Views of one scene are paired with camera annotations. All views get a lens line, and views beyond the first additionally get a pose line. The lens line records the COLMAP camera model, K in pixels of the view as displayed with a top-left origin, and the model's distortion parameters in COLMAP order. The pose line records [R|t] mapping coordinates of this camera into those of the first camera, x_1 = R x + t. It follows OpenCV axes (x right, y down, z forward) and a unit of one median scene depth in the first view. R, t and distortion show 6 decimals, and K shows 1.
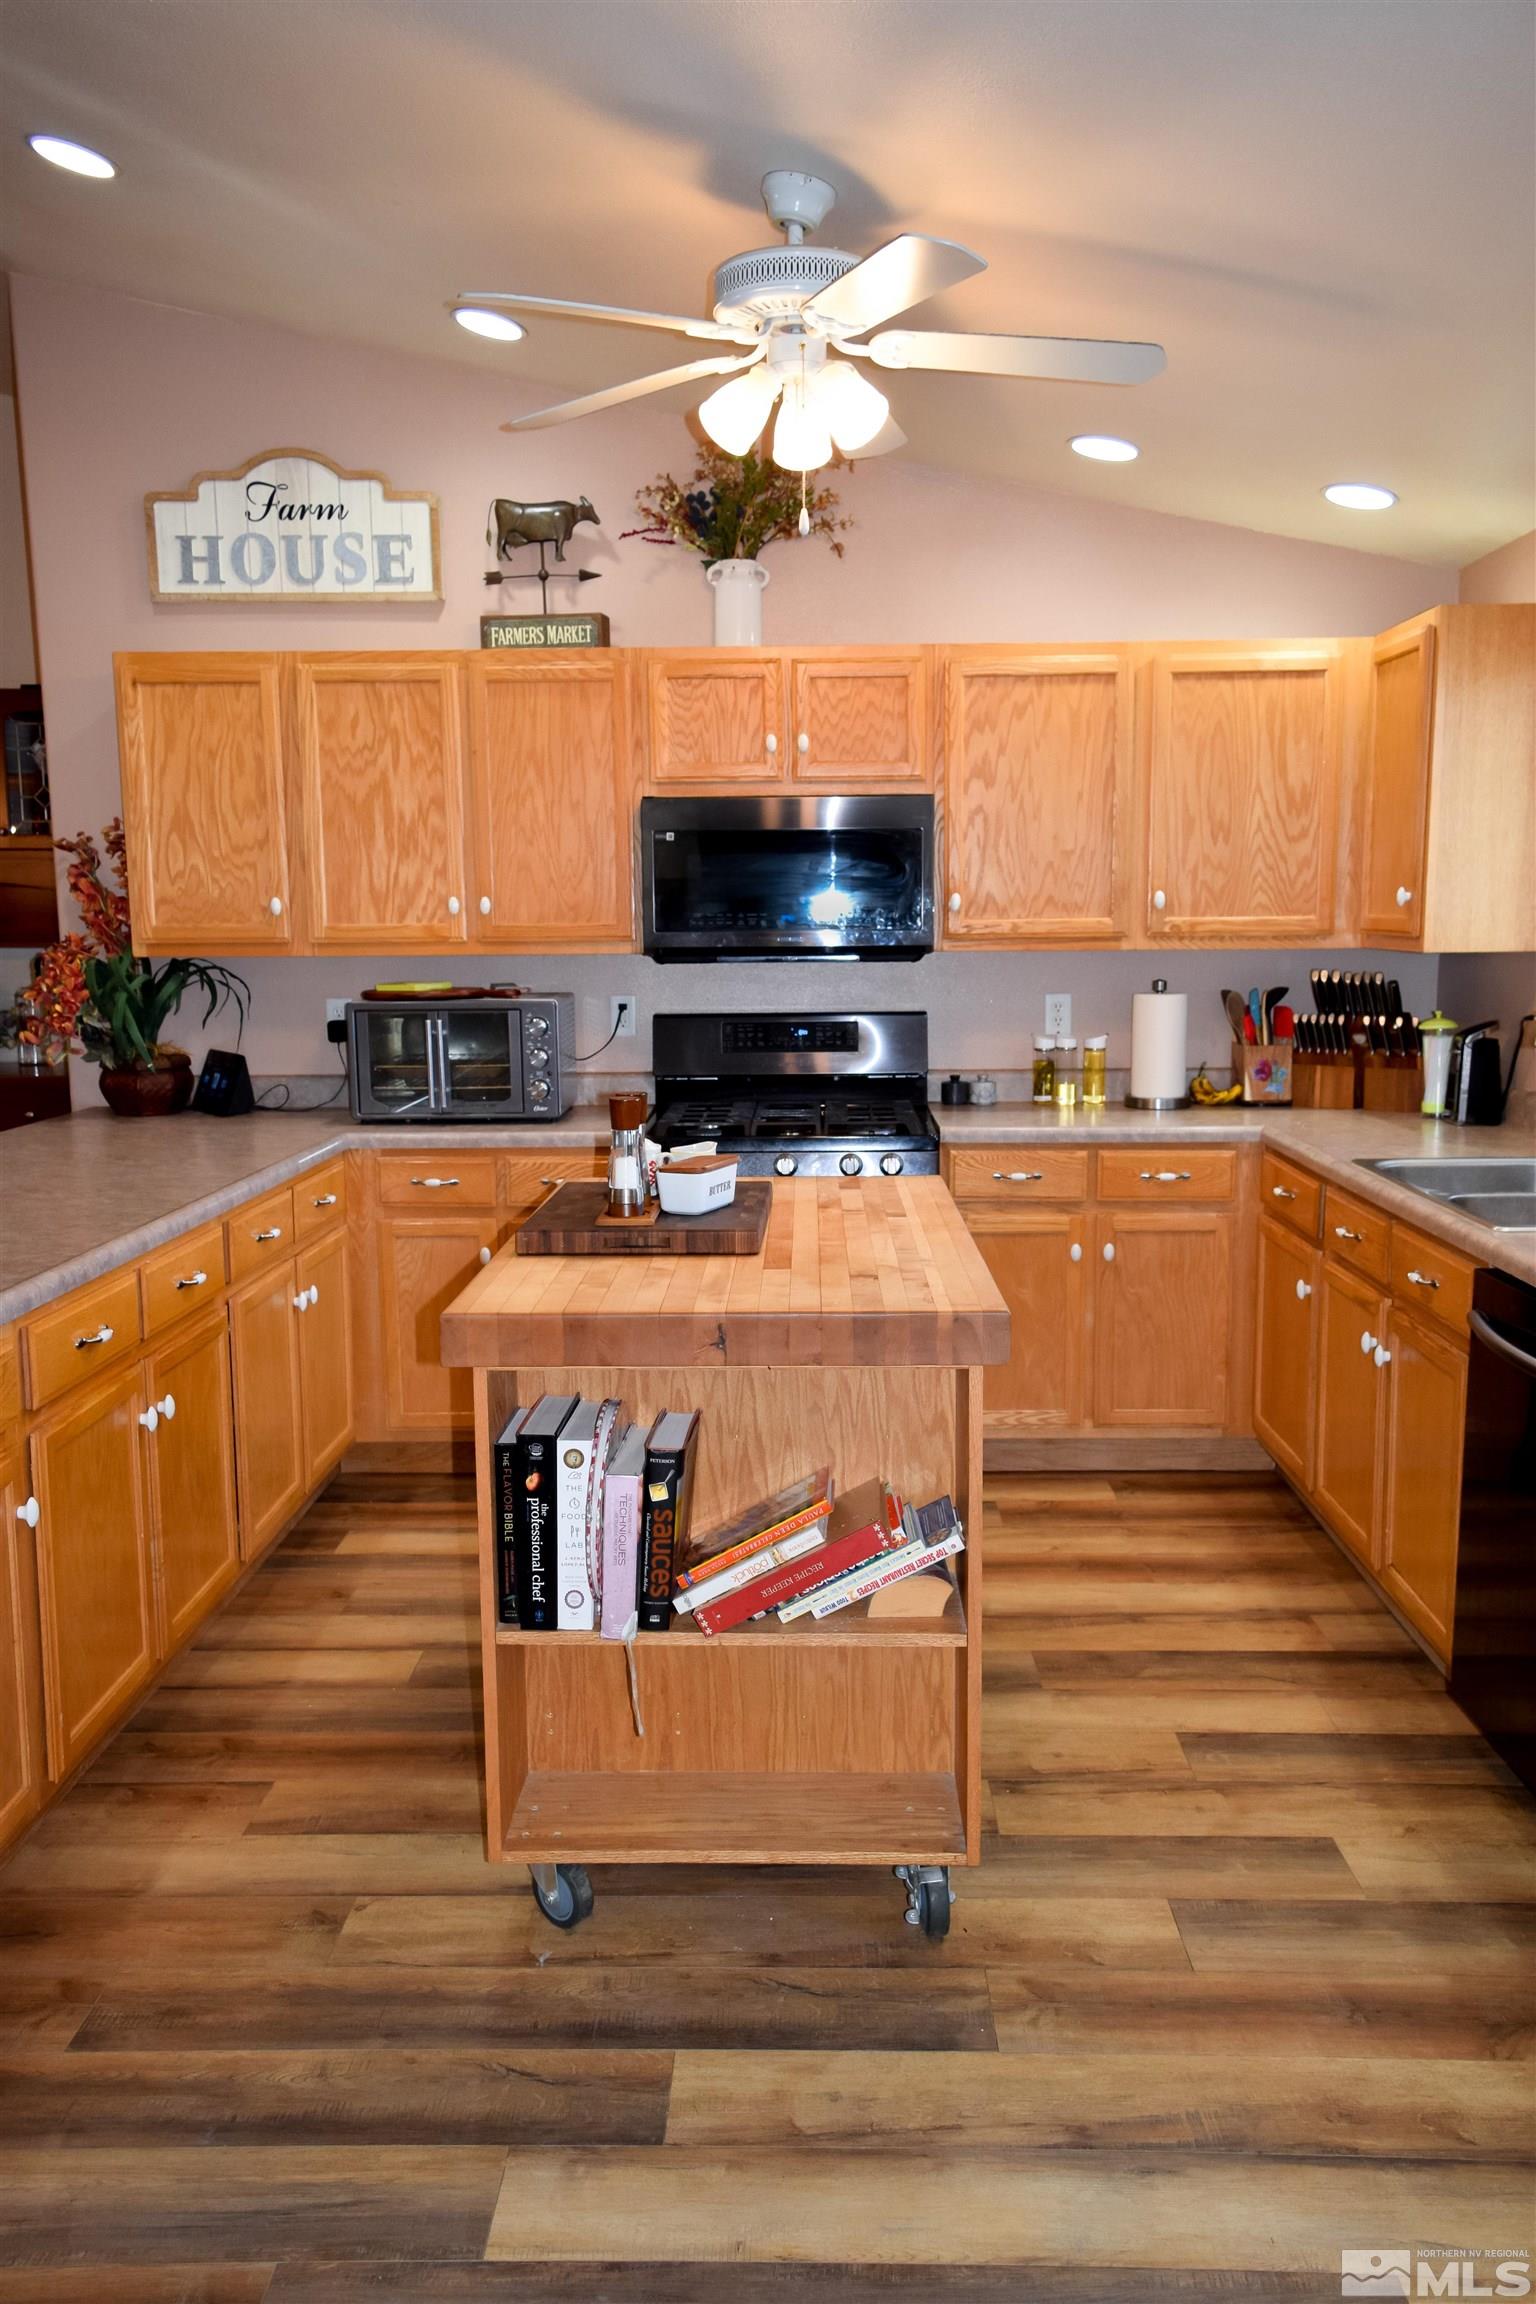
lens RADIAL K [[1724.8, 0, 768.0], [0, 1724.8, 1152.0], [0, 0, 1]] dist [0.038037, 0.002833]
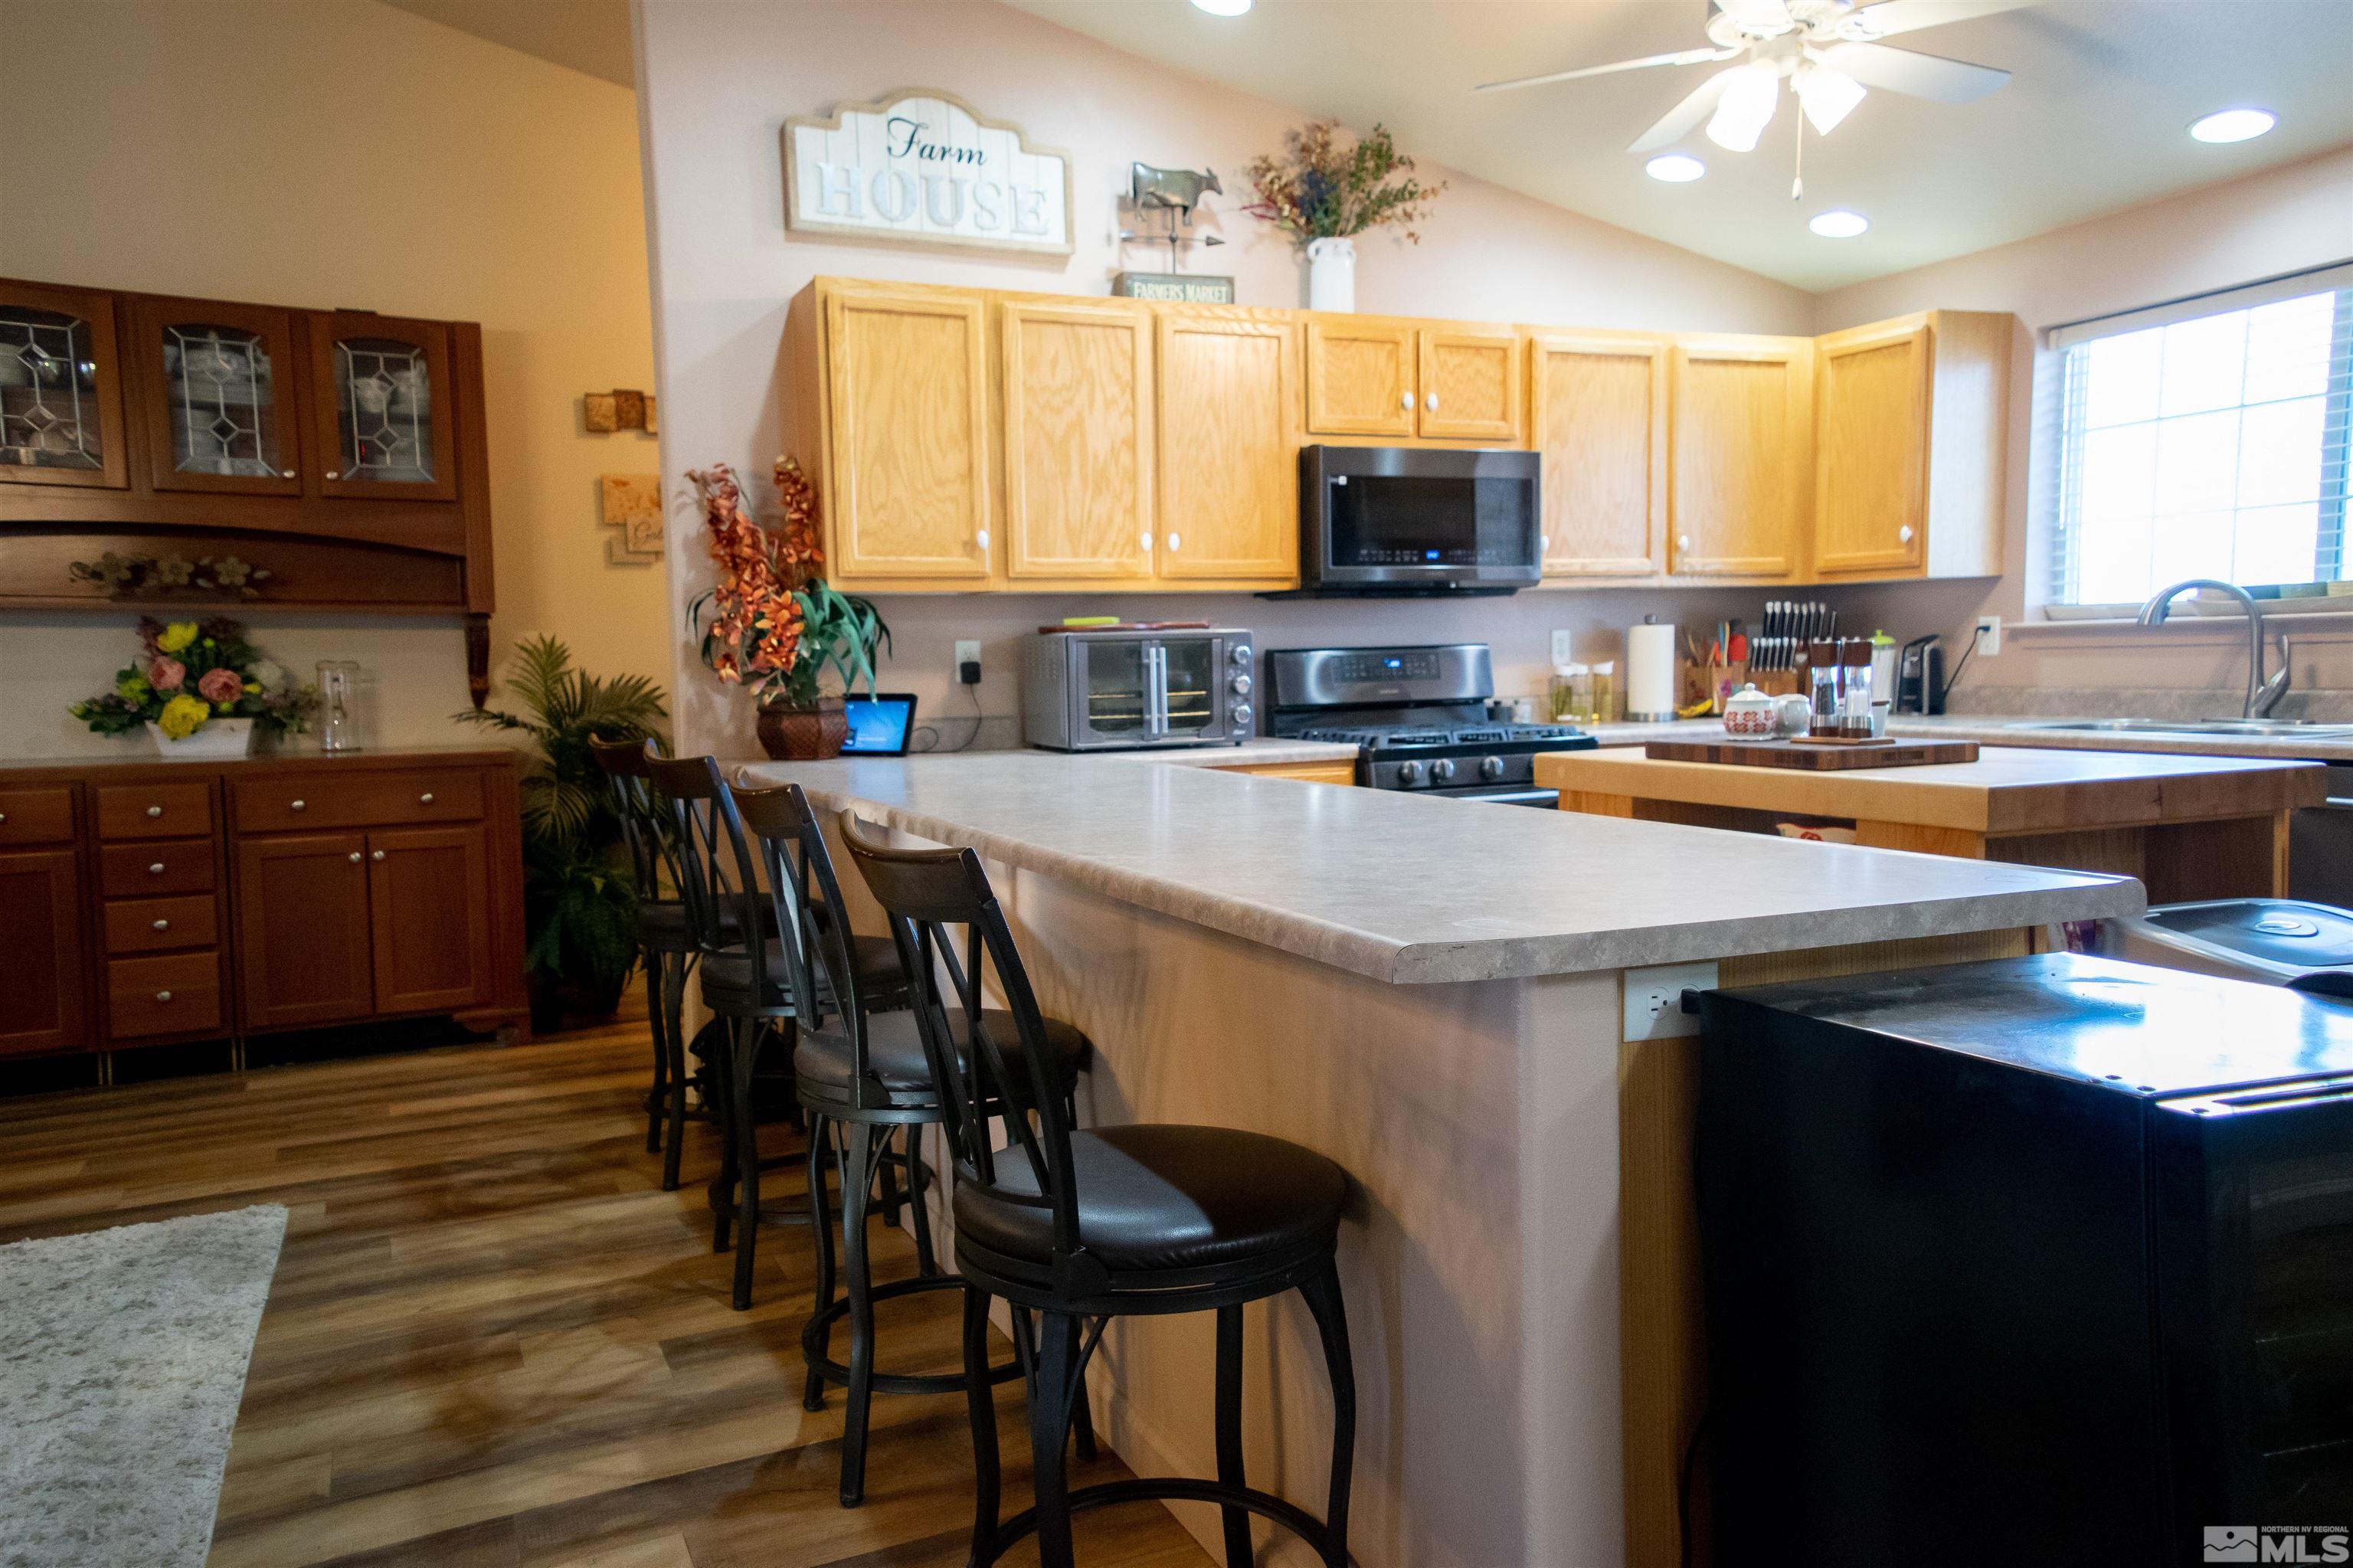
lens RADIAL K [[1753.9, 0, 1176.5], [0, 1753.9, 784.0], [0, 0, 1]] dist [0.109761, 0.002991]
pose [[0.901120, -0.042459, 0.431486, -0.633034], [0.071448, 0.996130, -0.051192, 0.059676], [-0.427643, 0.076959, 0.900666, 0.045442]]
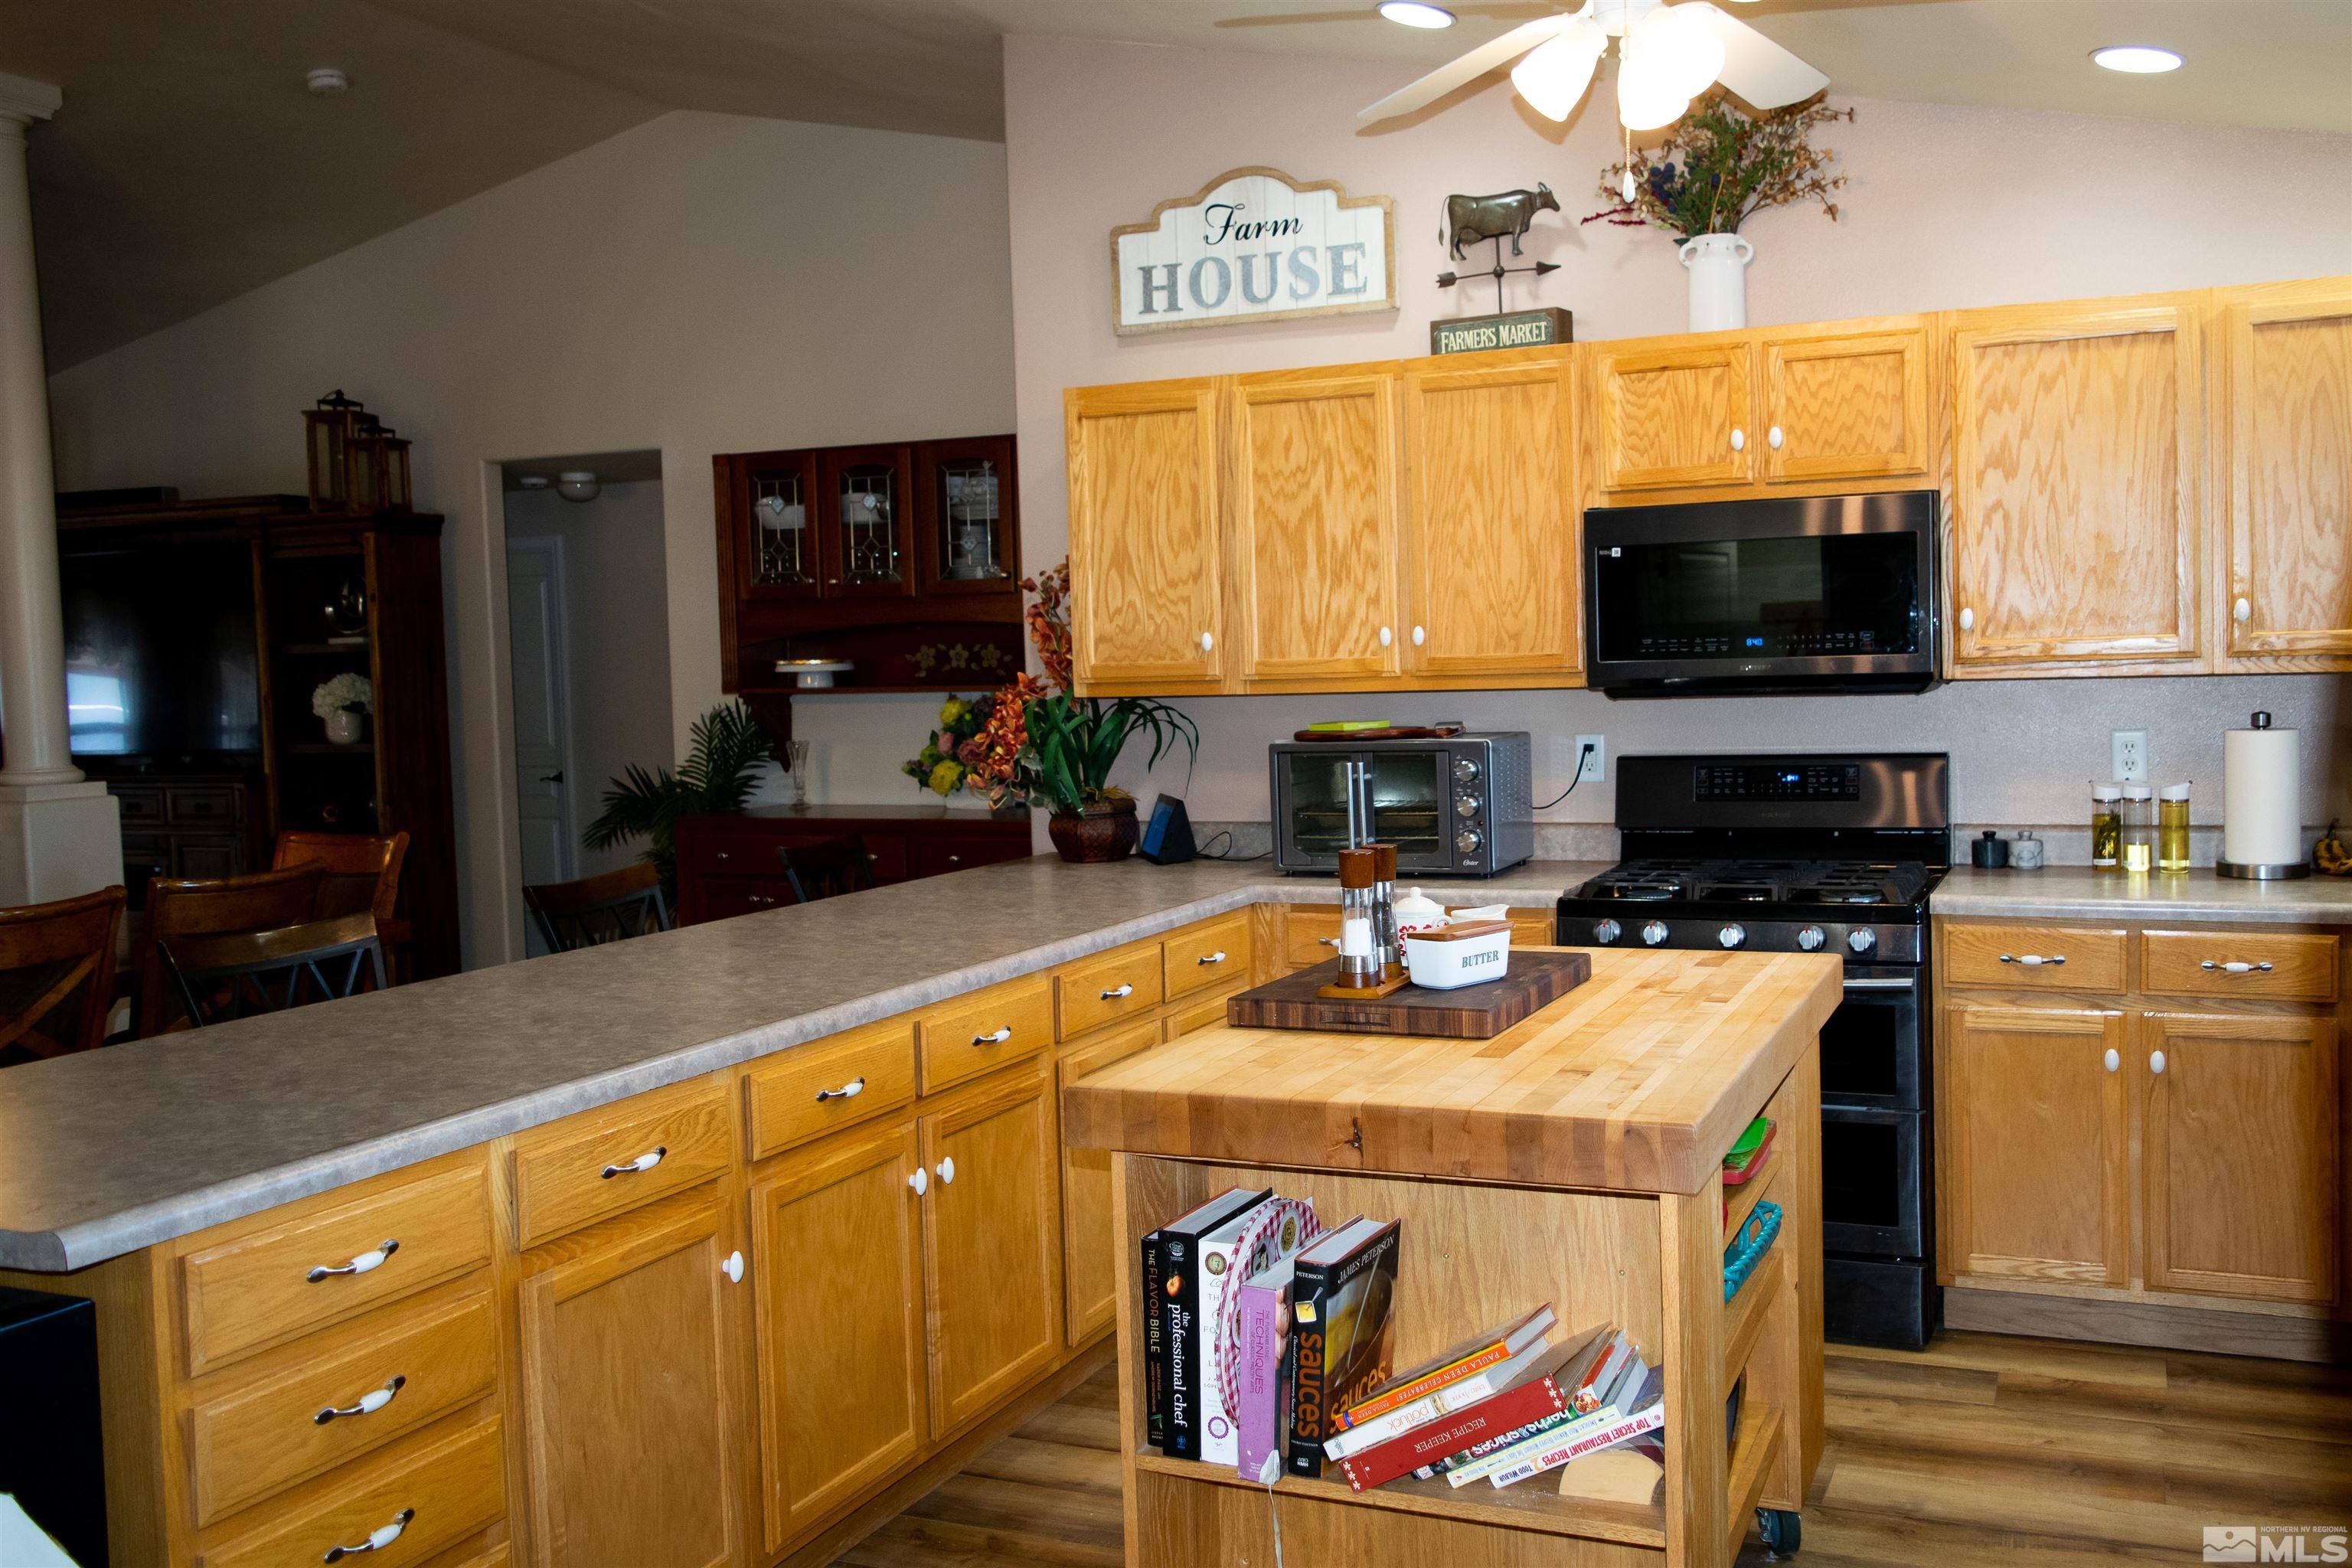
lens RADIAL K [[1940.8, 0, 1326.8], [0, 1940.8, 774.5], [0, 0, 1]] dist [0.003453, 0.010936]
pose [[0.937824, 0.003370, -0.347094, 0.142952], [-0.027906, 0.997448, -0.065716, -0.002885], [0.345987, 0.071316, 0.935525, 0.043932]]
